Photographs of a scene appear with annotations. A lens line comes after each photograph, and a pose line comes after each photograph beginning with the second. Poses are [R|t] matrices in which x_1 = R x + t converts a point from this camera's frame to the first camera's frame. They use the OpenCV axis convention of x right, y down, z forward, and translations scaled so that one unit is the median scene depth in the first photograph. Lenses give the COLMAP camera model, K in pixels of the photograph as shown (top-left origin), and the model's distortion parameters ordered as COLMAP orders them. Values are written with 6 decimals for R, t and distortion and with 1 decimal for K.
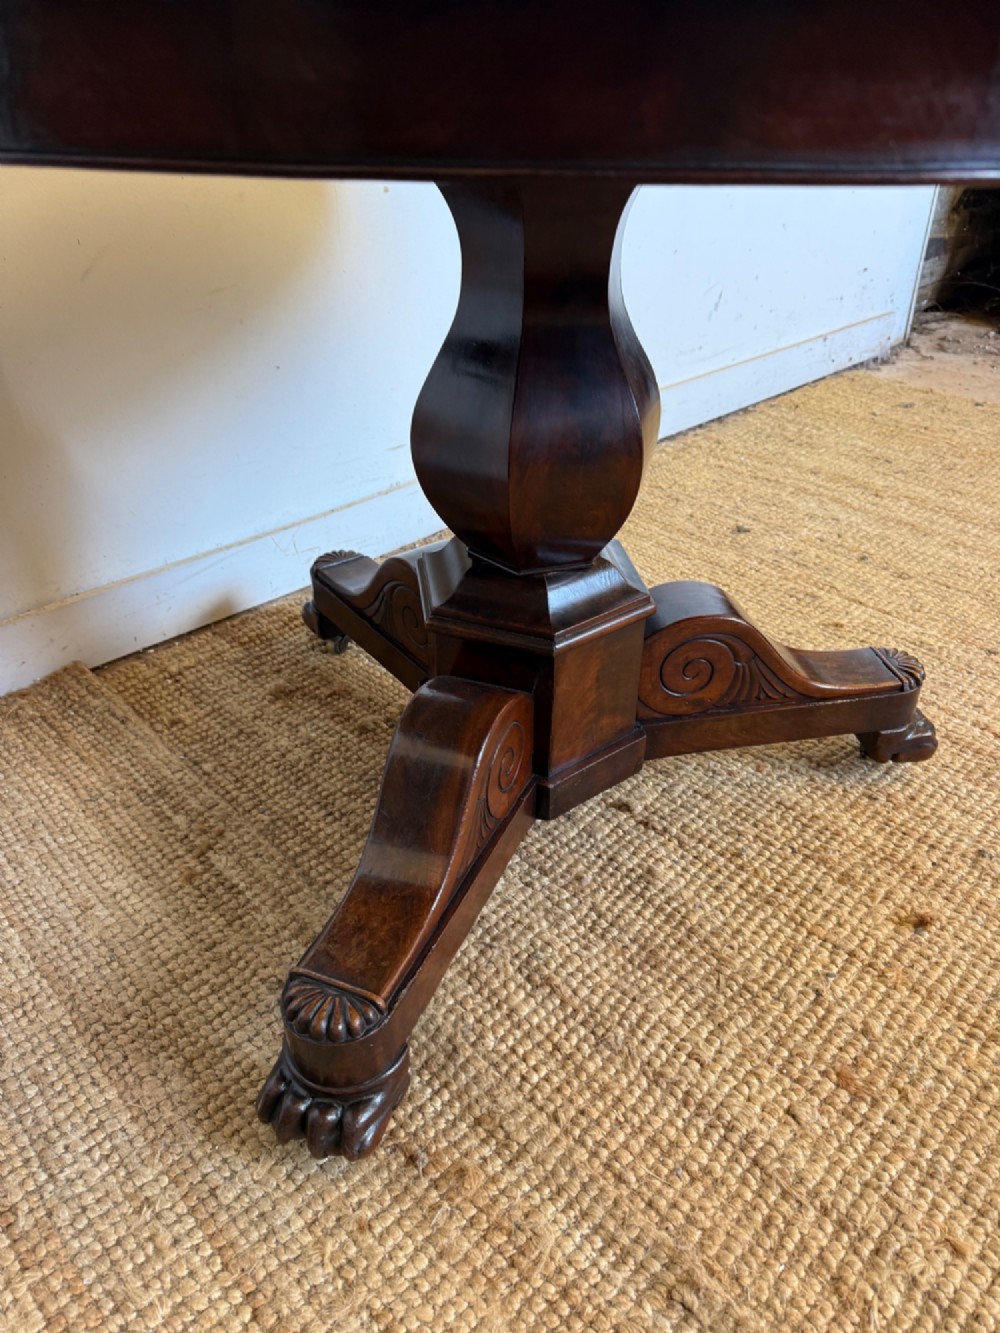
lens RADIAL K [[989.8, 0, 510.2], [0, 989.8, 653.8], [0, 0, 1]] dist [0.010142, -0.021352]
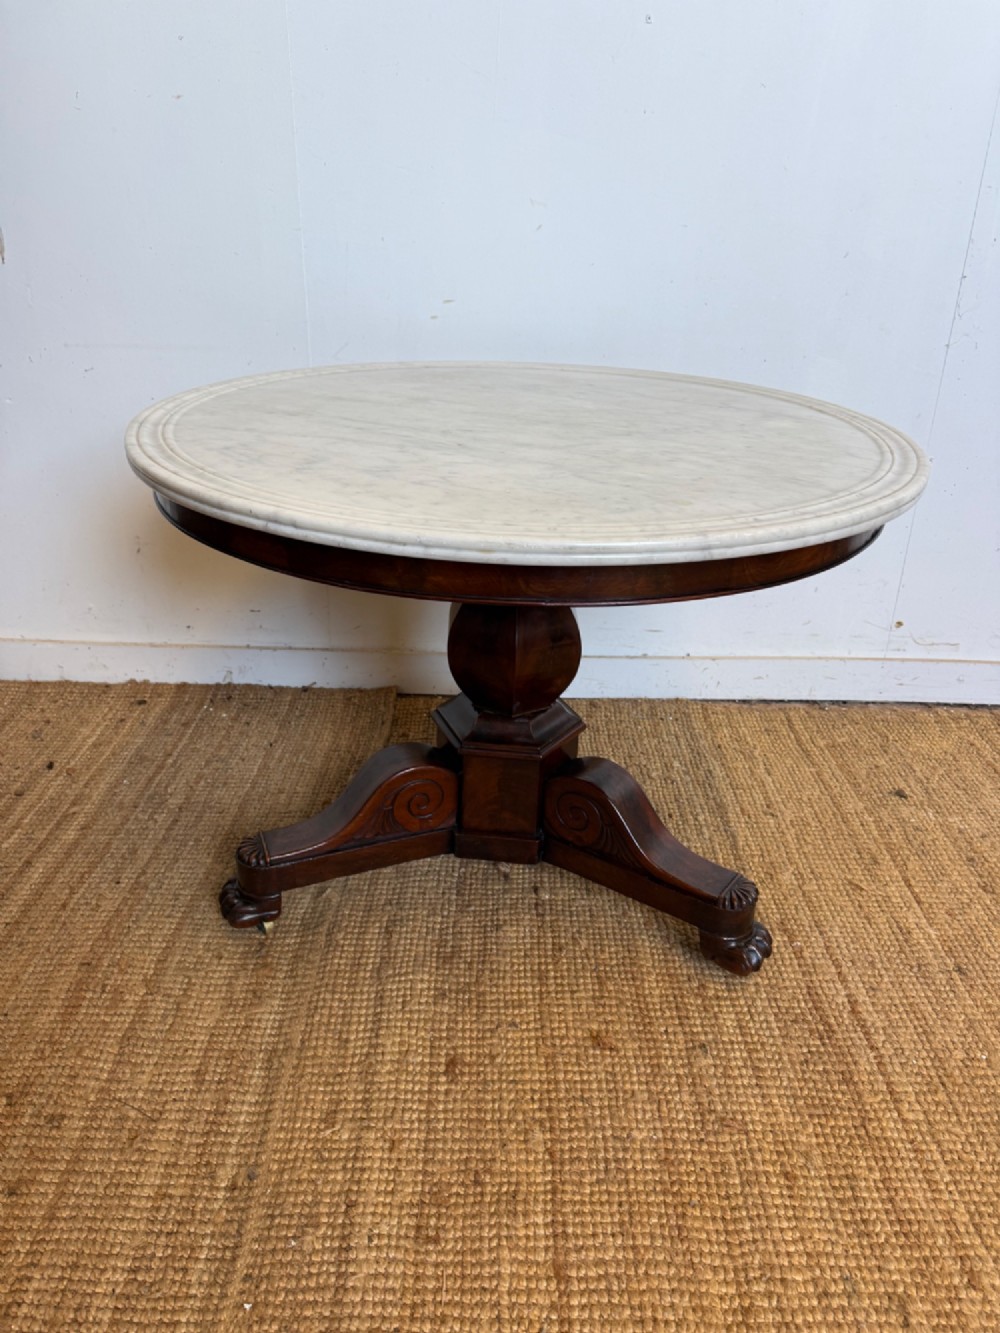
lens RADIAL K [[989.8, 0, 510.2], [0, 989.8, 646.3], [0, 0, 1]] dist [0.010142, -0.021352]
pose [[0.703995, 0.314094, -0.636974, 1.141066], [-0.401979, 0.915621, 0.007221, -0.218347], [0.585494, 0.250966, 0.770852, -0.318346]]
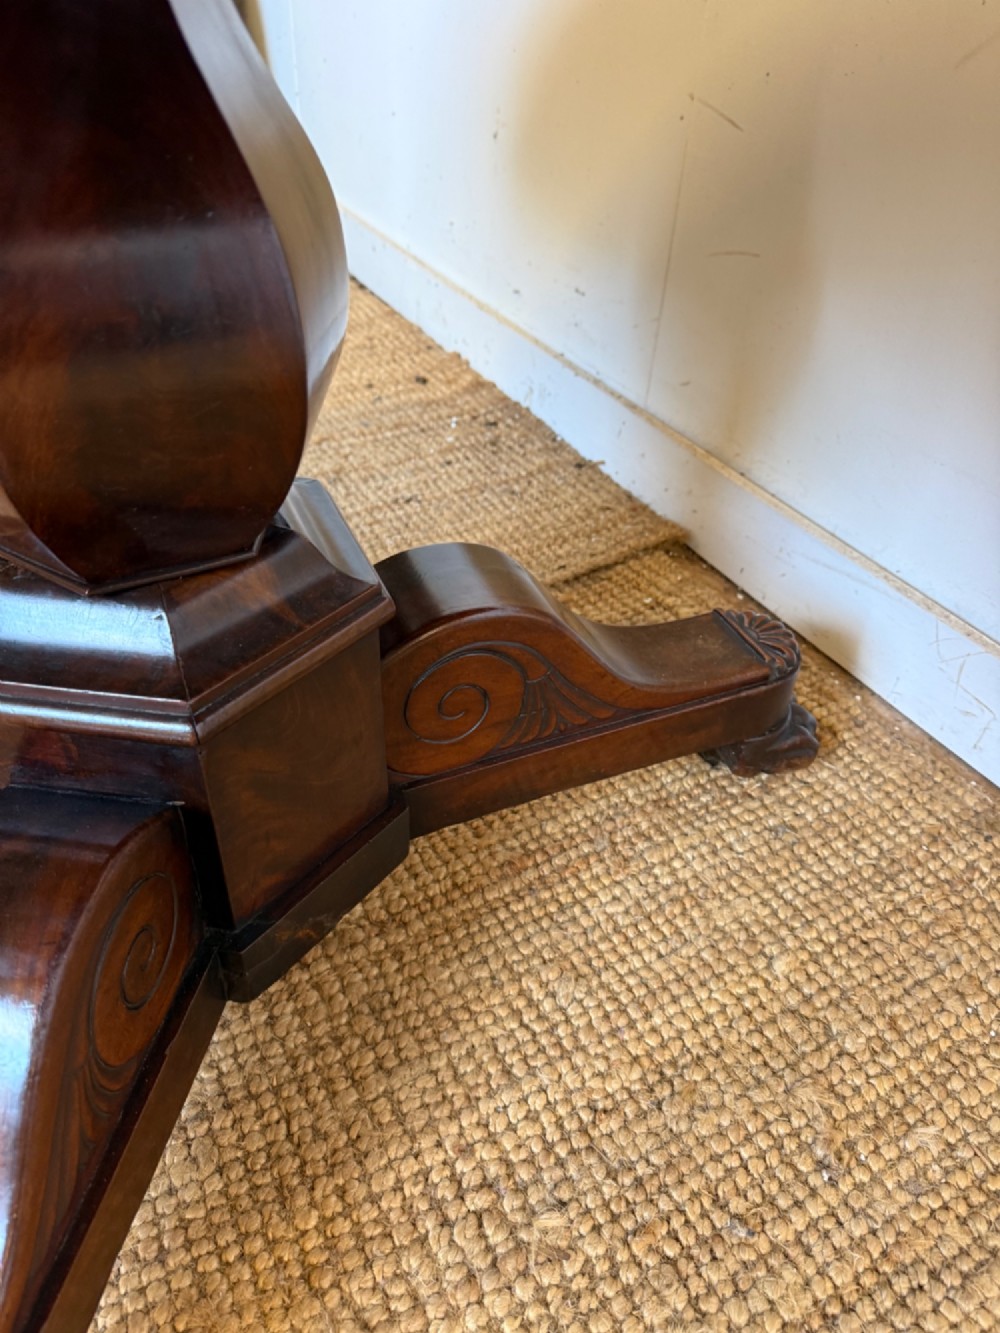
lens RADIAL K [[989.8, 0, 497.6], [0, 989.8, 665.3], [0, 0, 1]] dist [0.010142, -0.021352]
pose [[-0.283438, 0.583449, -0.761085, 0.445912], [-0.542622, 0.556795, 0.628920, -0.541810], [0.790711, 0.591241, 0.158776, 1.212231]]
